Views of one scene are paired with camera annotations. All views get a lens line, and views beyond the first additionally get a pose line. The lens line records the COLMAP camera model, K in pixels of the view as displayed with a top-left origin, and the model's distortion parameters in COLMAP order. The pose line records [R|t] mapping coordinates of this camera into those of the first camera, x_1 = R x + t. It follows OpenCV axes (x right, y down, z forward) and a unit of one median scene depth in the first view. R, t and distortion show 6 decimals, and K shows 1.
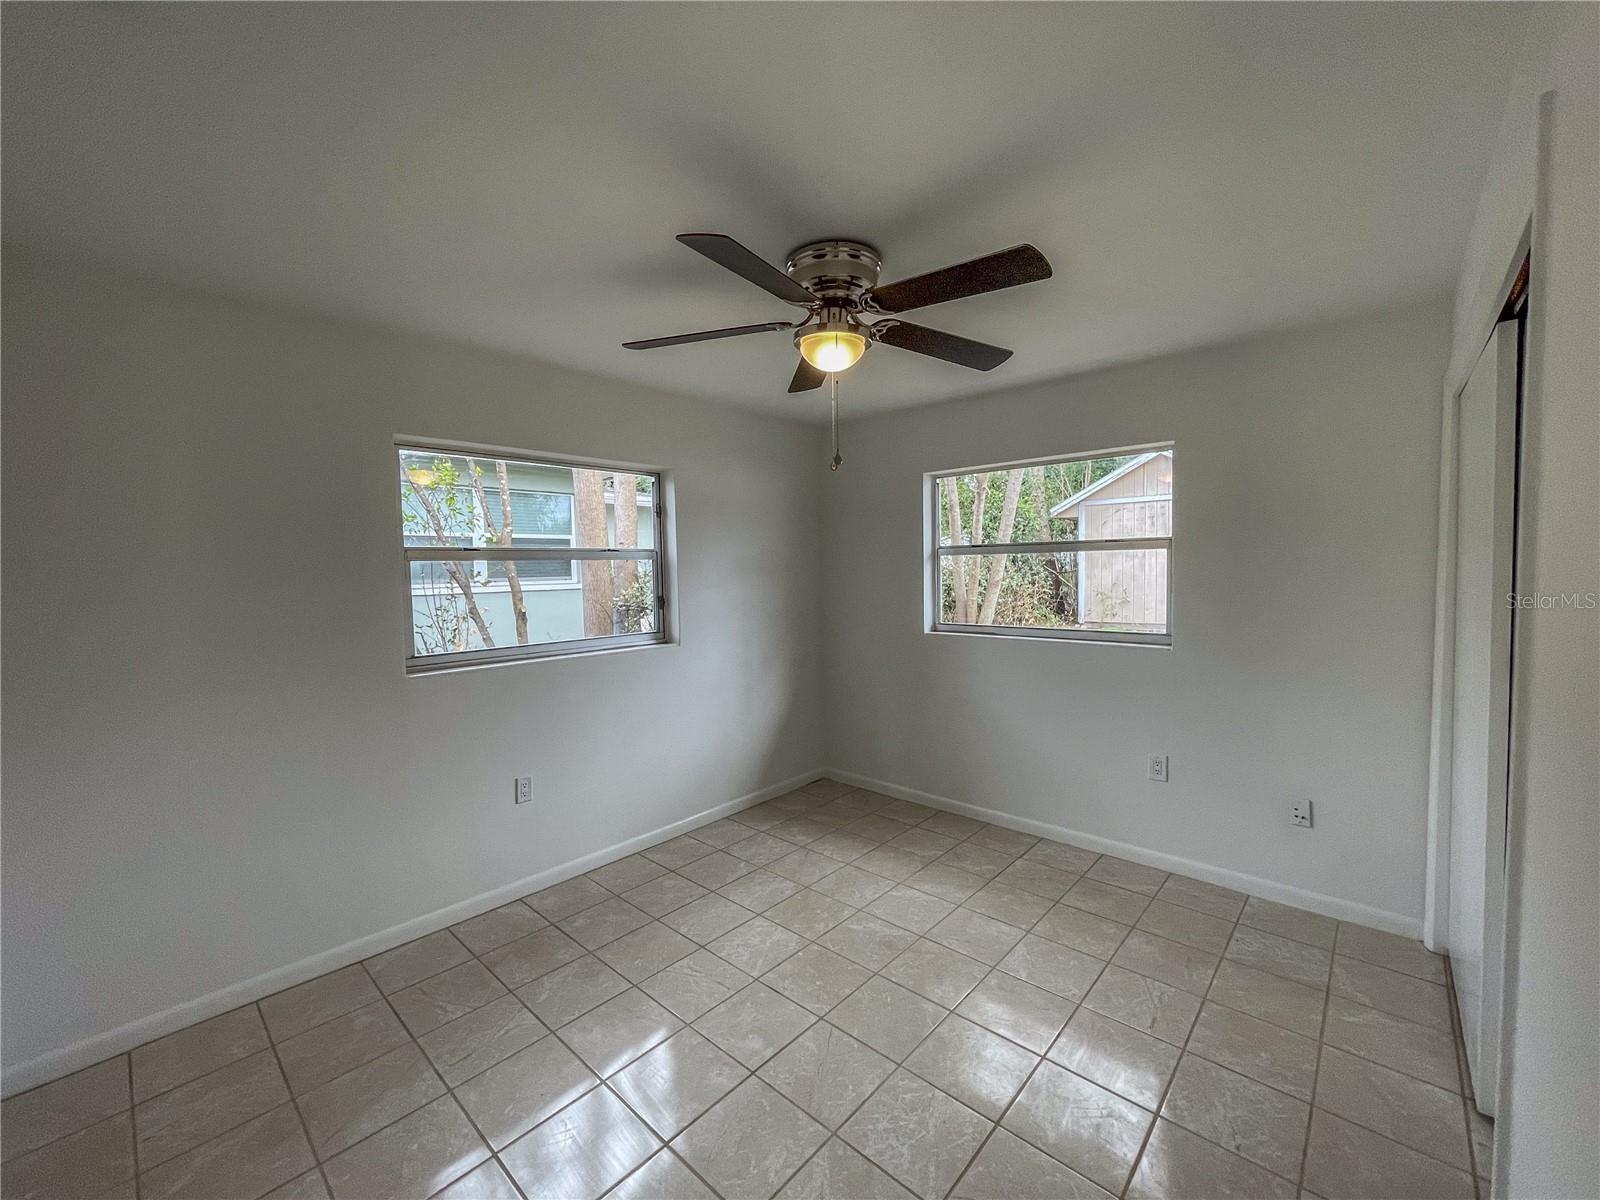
lens RADIAL K [[651.7, 0, 800.7], [0, 651.7, 600.7], [0, 0, 1]] dist [0.001471, 0.000043]
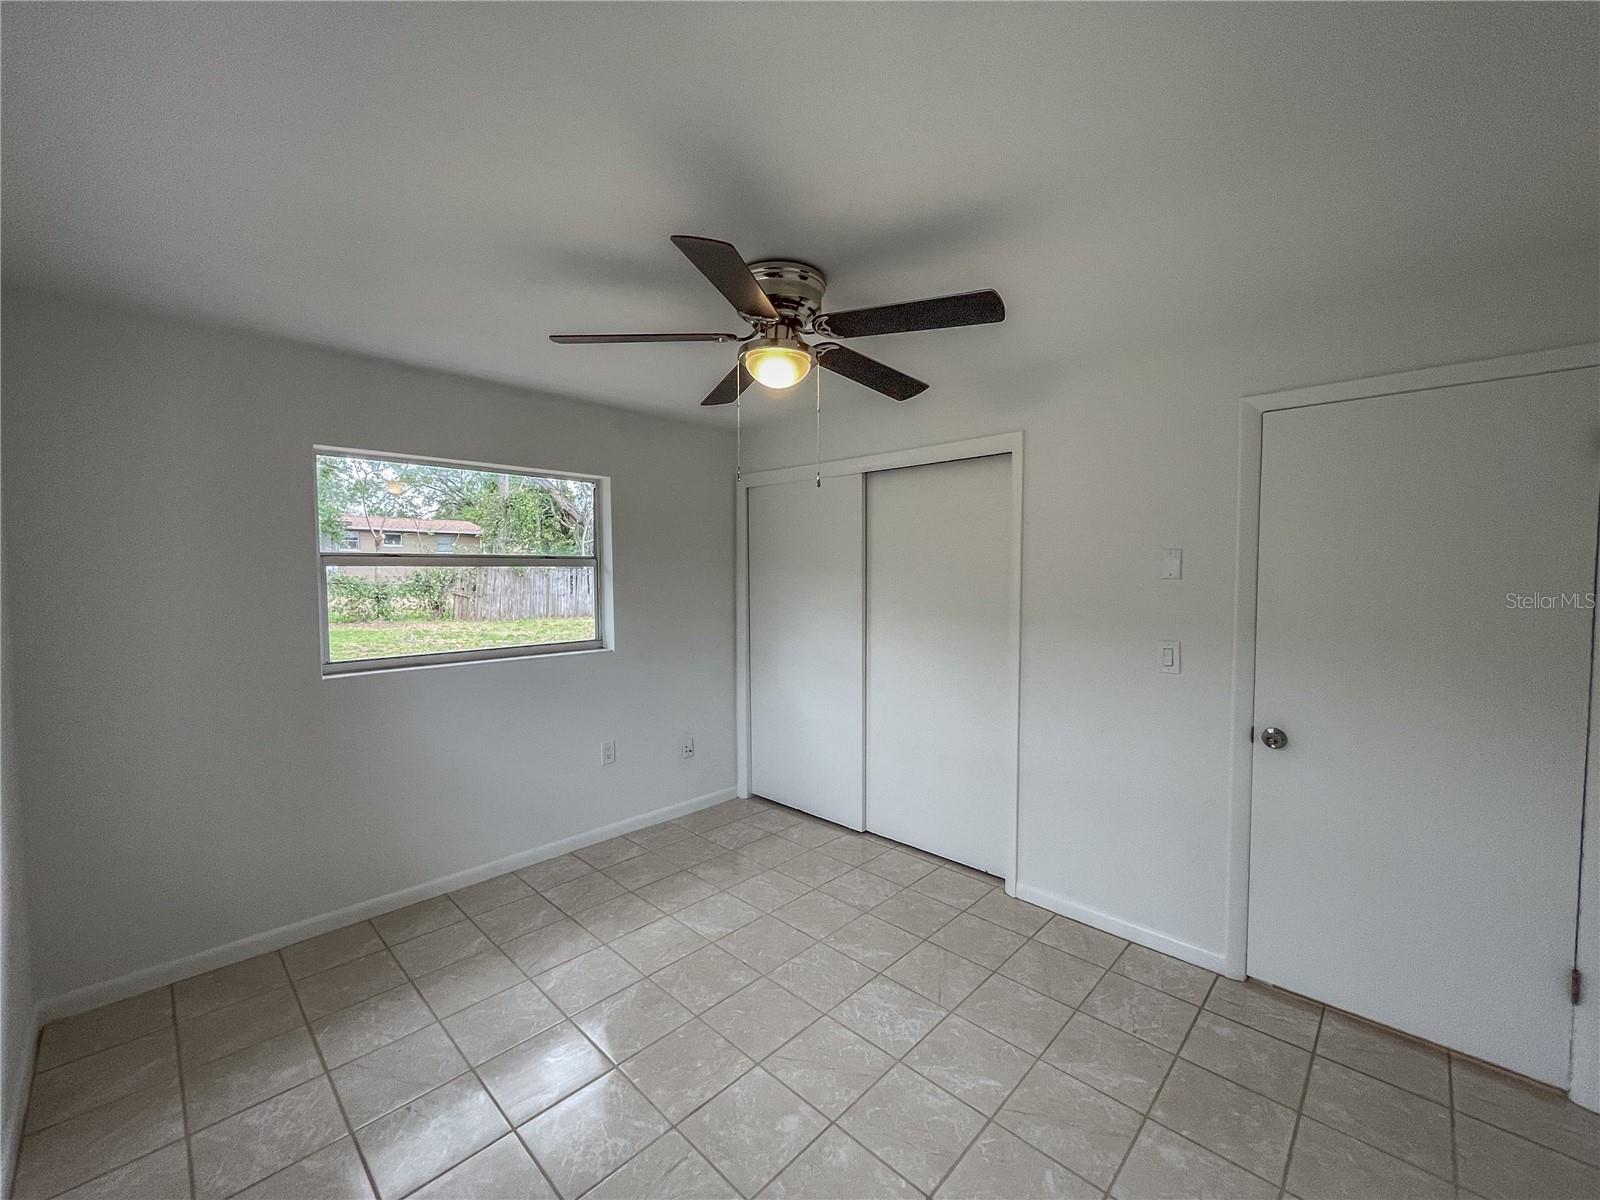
lens RADIAL K [[651.7, 0, 800.7], [0, 651.7, 600.7], [0, 0, 1]] dist [0.001471, 0.000043]
pose [[0.024196, -0.031228, 0.999219, -0.716987], [0.055505, 0.998012, 0.029846, -0.040131], [-0.998165, 0.054740, 0.025882, 0.712048]]
